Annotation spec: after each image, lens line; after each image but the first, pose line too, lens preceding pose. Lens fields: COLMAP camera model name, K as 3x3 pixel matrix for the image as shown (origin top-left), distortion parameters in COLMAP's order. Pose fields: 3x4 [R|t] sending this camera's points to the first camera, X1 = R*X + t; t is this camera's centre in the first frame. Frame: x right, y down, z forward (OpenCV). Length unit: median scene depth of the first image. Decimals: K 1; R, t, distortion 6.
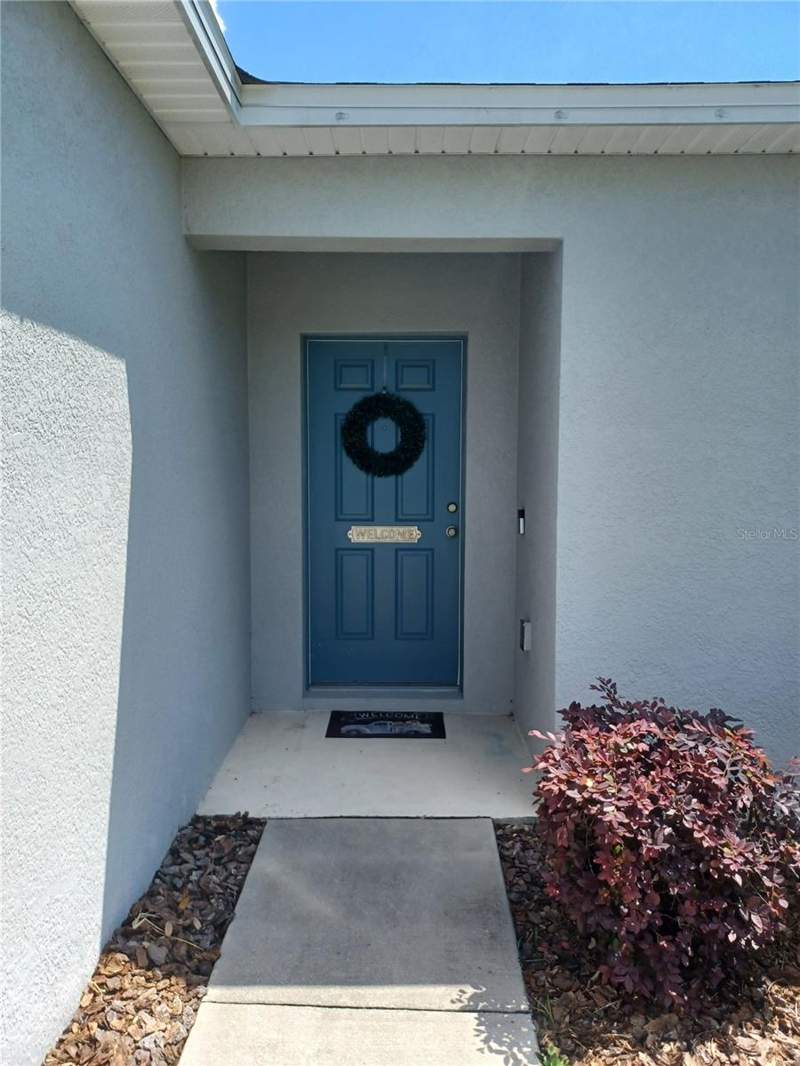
lens RADIAL K [[772.6, 0, 399.9], [0, 772.6, 533.3], [0, 0, 1]] dist [0.008209, -0.013521]
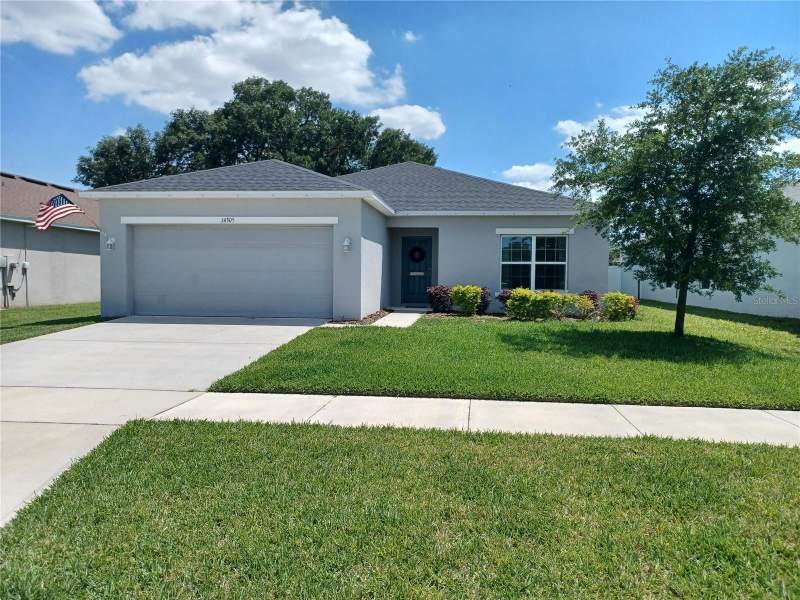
lens RADIAL K [[579.8, 0, 400.0], [0, 579.8, 300.2], [0, 0, 1]] dist [0.008209, -0.013521]
pose [[0.993907, 0.006016, -0.110056, 0.304839], [-0.012990, 0.997944, -0.062762, 0.438048], [0.109452, 0.063809, 0.991942, -2.965131]]
